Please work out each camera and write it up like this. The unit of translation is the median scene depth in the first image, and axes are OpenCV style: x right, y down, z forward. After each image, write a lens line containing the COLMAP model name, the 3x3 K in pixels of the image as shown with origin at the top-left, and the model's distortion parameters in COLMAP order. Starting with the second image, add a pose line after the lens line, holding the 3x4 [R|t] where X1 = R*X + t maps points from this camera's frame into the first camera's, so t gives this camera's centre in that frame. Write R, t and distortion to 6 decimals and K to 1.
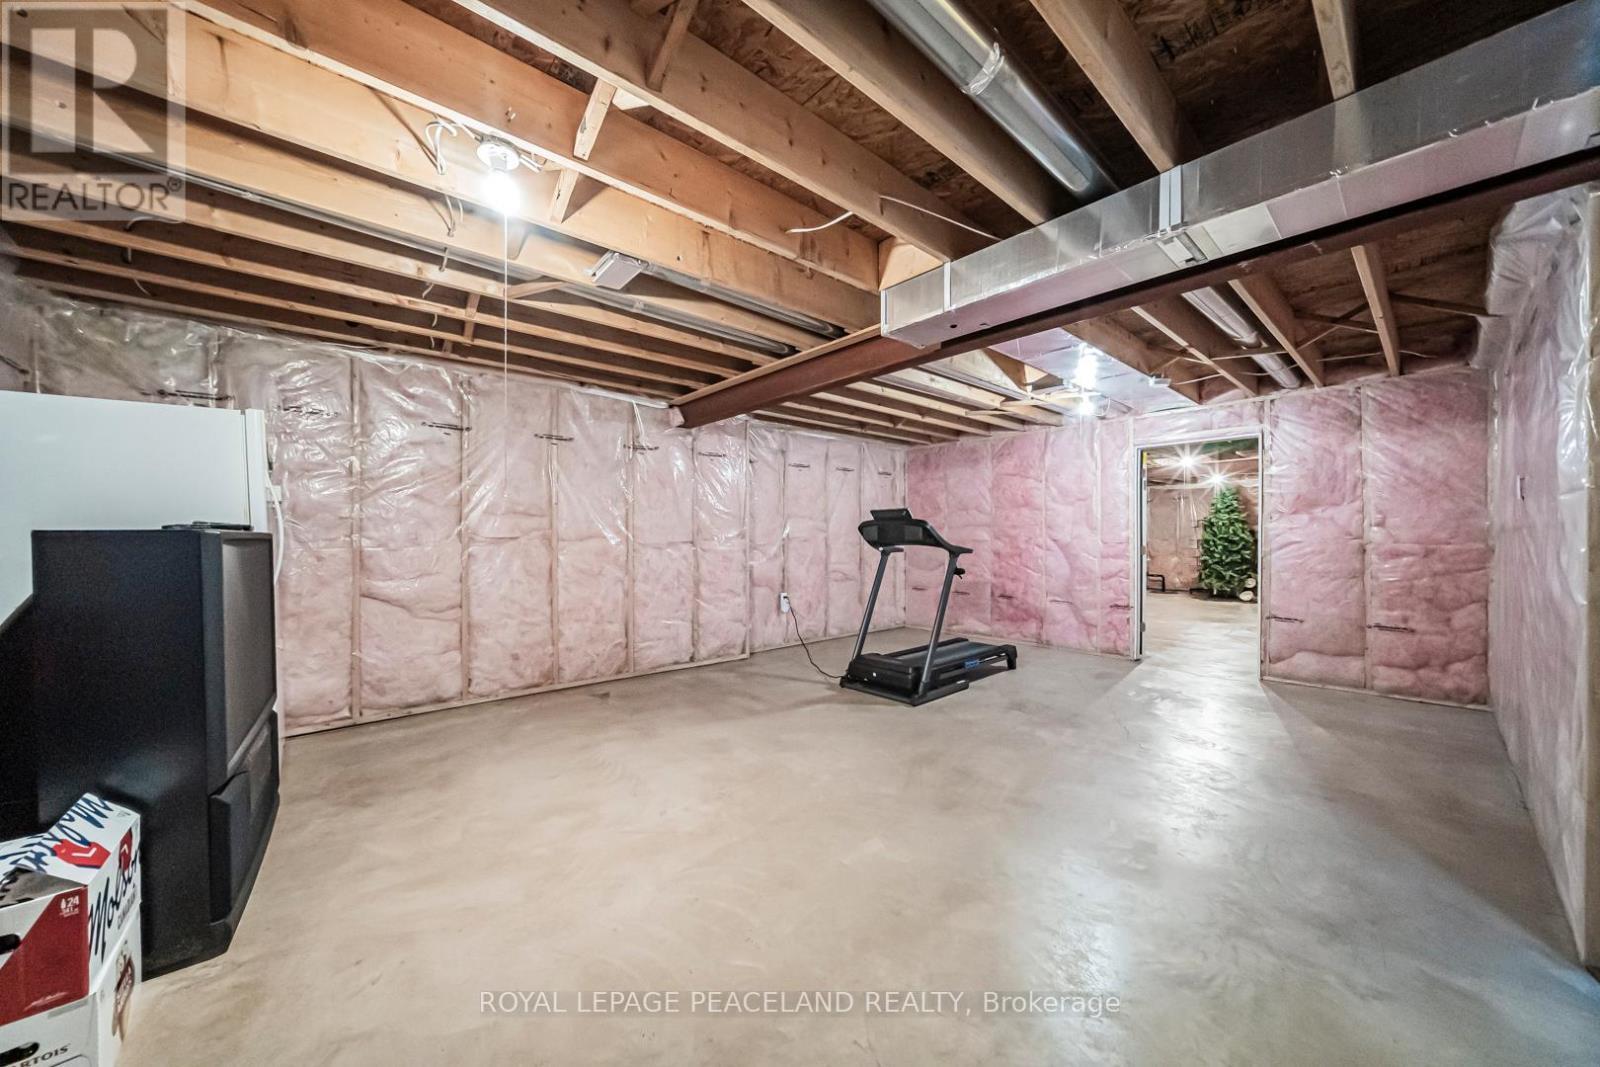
lens RADIAL K [[559.8, 0, 796.8], [0, 559.8, 540.0], [0, 0, 1]] dist [-0.028128, 0.009231]
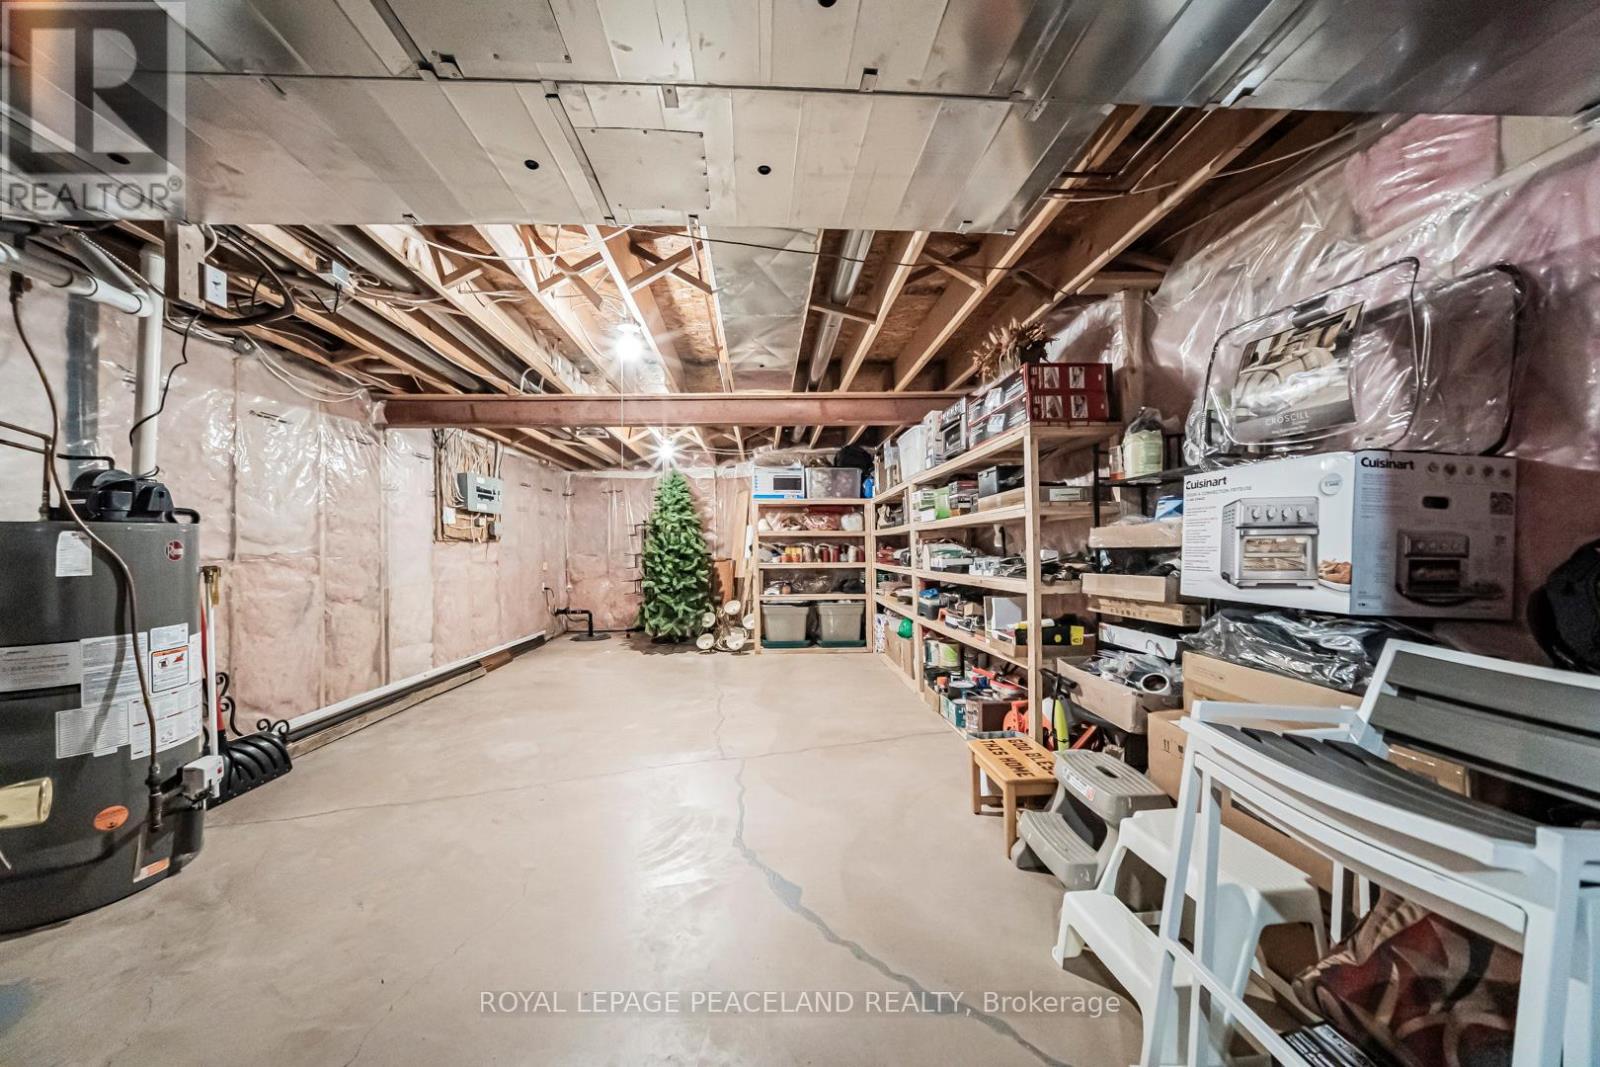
lens RADIAL K [[559.8, 0, 796.8], [0, 559.8, 540.0], [0, 0, 1]] dist [-0.028128, 0.009231]
pose [[0.602869, 0.002090, 0.797837, 0.348749], [0.018160, 0.999702, -0.016342, -0.003096], [-0.797633, 0.024341, 0.602651, 0.501528]]
